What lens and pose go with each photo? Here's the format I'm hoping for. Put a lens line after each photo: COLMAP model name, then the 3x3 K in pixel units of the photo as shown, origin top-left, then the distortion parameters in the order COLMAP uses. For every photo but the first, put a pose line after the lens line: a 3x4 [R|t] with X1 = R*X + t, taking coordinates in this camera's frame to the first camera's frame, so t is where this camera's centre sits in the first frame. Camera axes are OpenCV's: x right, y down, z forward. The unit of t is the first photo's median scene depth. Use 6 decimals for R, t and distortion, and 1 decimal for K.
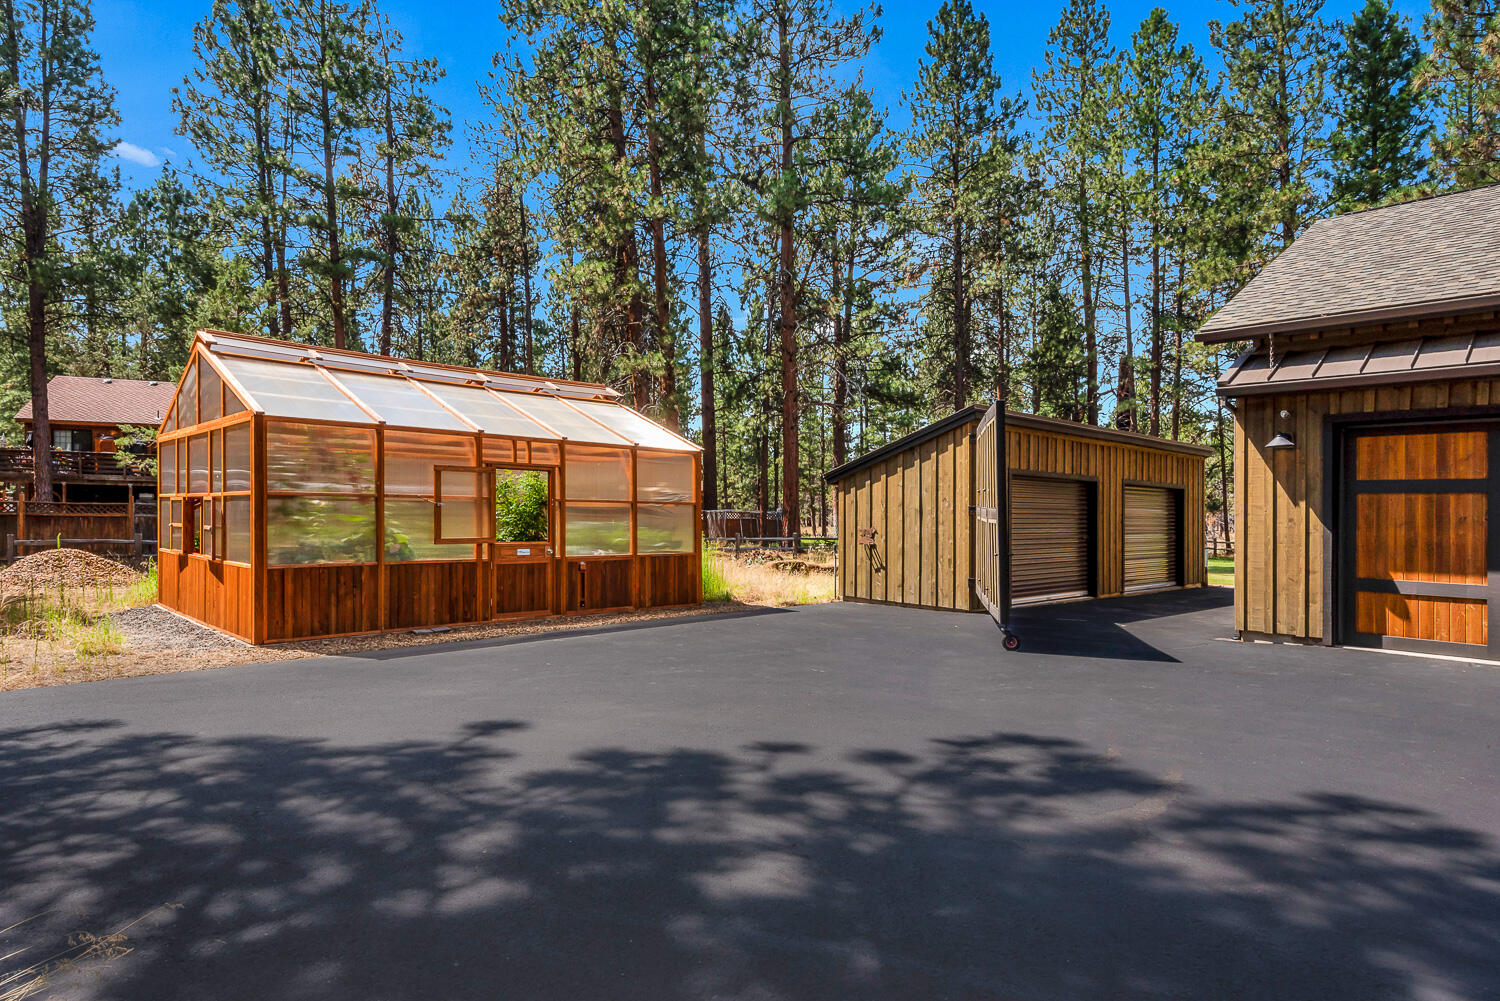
lens RADIAL K [[817.4, 0, 750.0], [0, 817.4, 500.5], [0, 0, 1]] dist [0.003091, 0.000781]
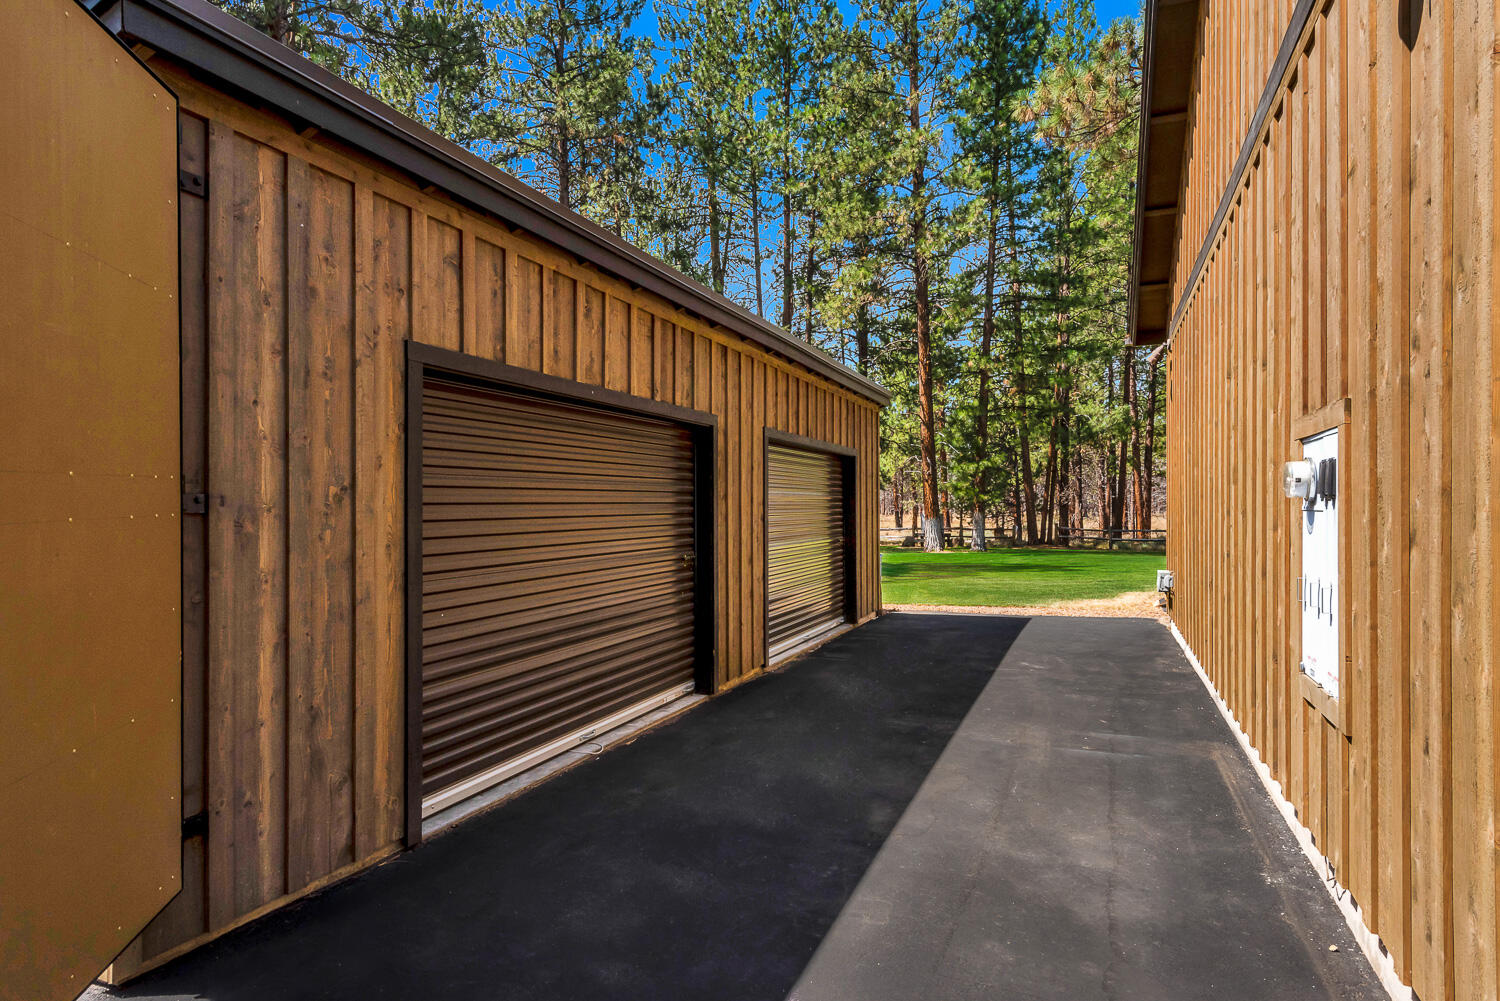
lens RADIAL K [[817.4, 0, 750.0], [0, 817.4, 500.5], [0, 0, 1]] dist [0.003091, 0.000781]
pose [[0.910310, -0.010196, 0.413802, 0.211728], [0.004643, 0.999885, 0.014423, 0.008141], [-0.413902, -0.011208, 0.910253, 0.481299]]
